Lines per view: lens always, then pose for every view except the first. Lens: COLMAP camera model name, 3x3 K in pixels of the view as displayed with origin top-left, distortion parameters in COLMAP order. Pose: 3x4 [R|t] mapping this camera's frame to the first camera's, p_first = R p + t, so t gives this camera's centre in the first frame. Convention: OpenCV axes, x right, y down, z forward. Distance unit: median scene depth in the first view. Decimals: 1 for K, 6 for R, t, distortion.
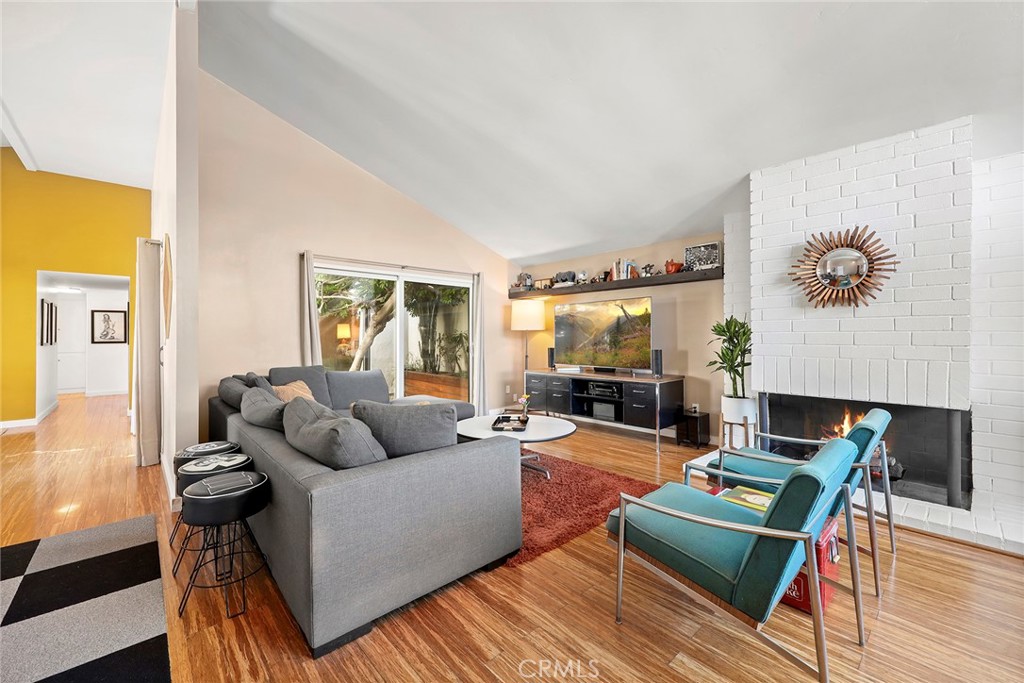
lens RADIAL K [[412.4, 0, 510.0], [0, 412.4, 334.9], [0, 0, 1]] dist [-0.000560, 0.000124]
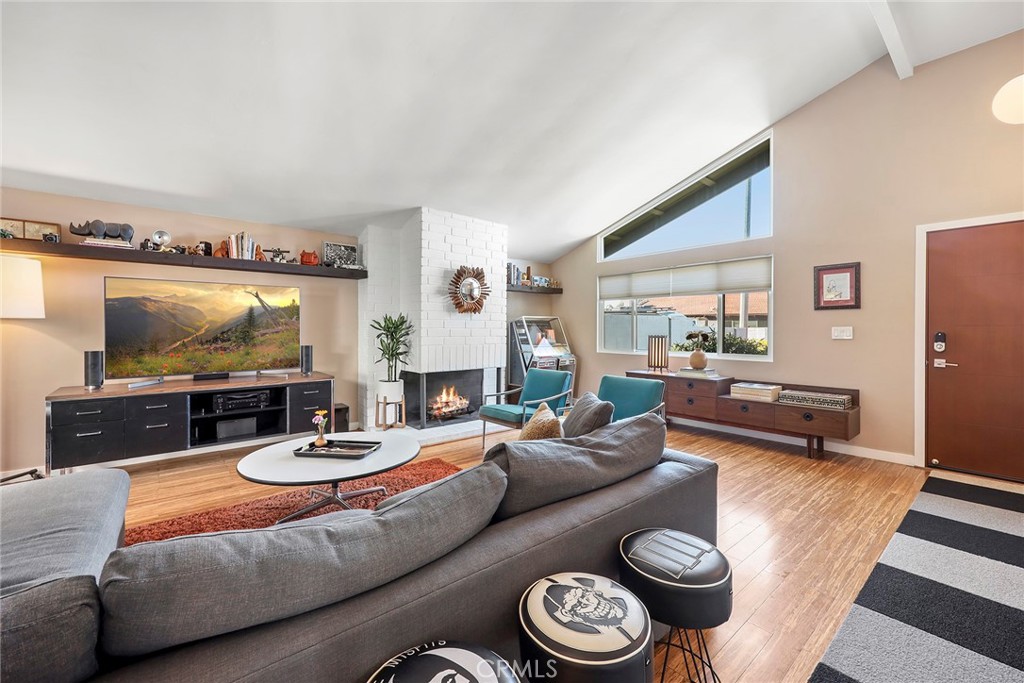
lens RADIAL K [[418.8, 0, 505.7], [0, 418.8, 329.7], [0, 0, 1]] dist [-0.000484, -0.000096]
pose [[0.049483, 0.001814, 0.998773, -0.558584], [-0.006673, 0.999977, -0.001486, -0.000465], [-0.998753, -0.006592, 0.049494, 0.500813]]
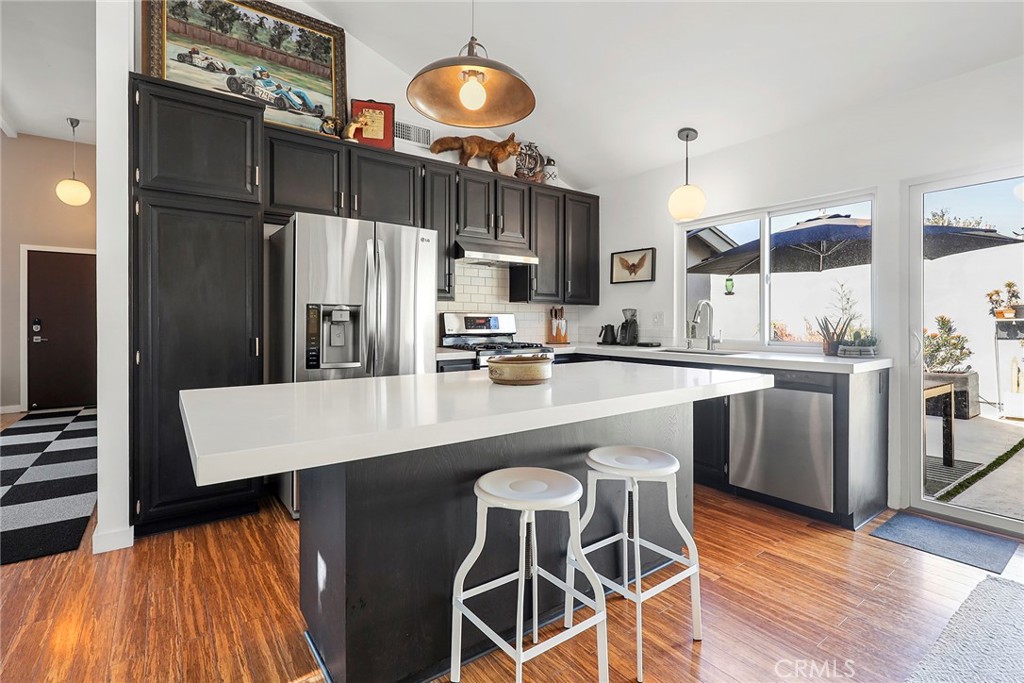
lens RADIAL K [[479.4, 0, 510.2], [0, 479.4, 323.5], [0, 0, 1]] dist [0.000143, -0.000030]
pose [[-0.993929, 0.003245, 0.109976, -1.194585], [0.003151, 0.999995, -0.001026, 0.016721], [-0.109979, -0.000674, -0.993934, 0.913656]]
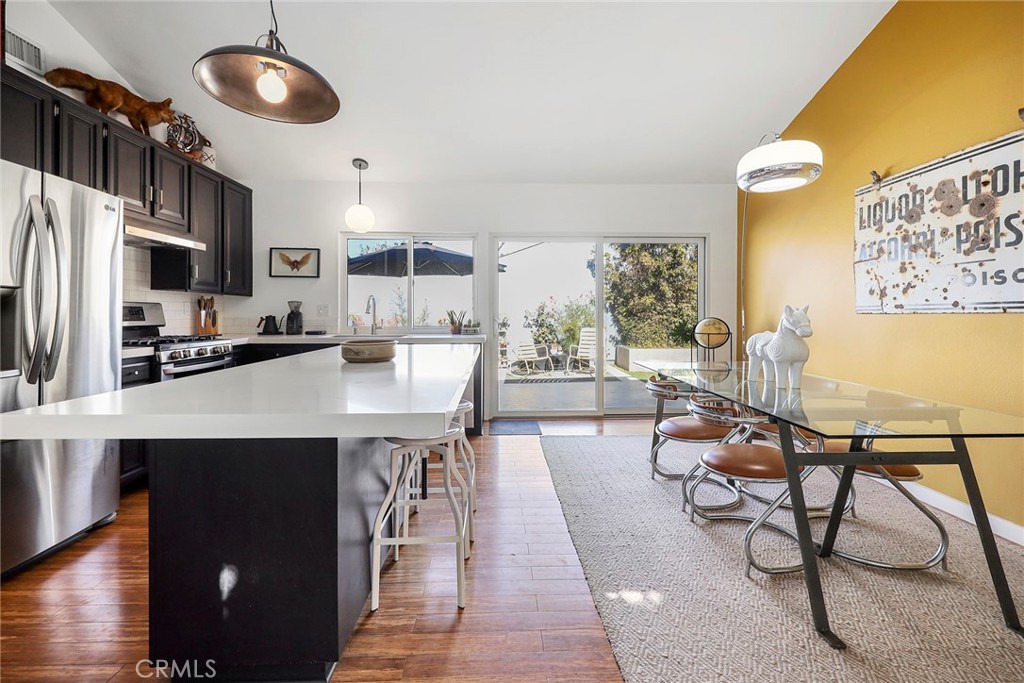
lens RADIAL K [[422.8, 0, 511.5], [0, 422.8, 315.7], [0, 0, 1]] dist [0.000026, -0.000127]
pose [[-0.647349, 0.006405, -0.762167, -0.924824], [0.006446, 0.999975, 0.002929, 0.019747], [0.762166, -0.003017, -0.647374, 0.901974]]
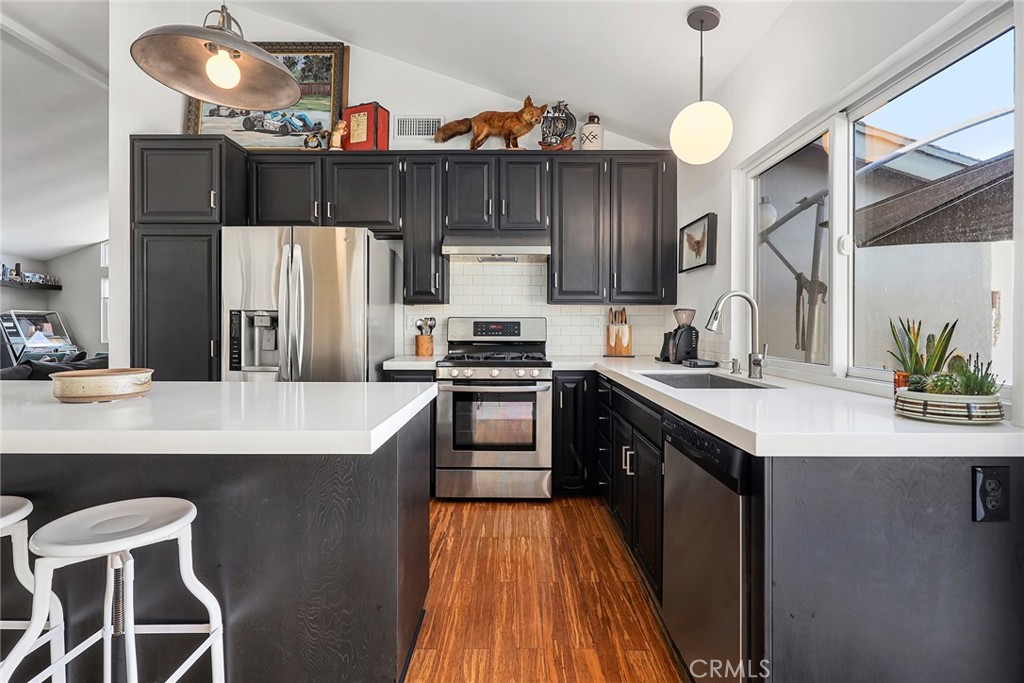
lens RADIAL K [[484.3, 0, 509.7], [0, 484.3, 327.9], [0, 0, 1]] dist [-0.000518, 0.000203]
pose [[-0.734292, 0.000909, 0.678833, -1.595915], [-0.002756, 0.999987, -0.004321, 0.016272], [-0.678828, -0.005044, -0.734280, 0.571129]]
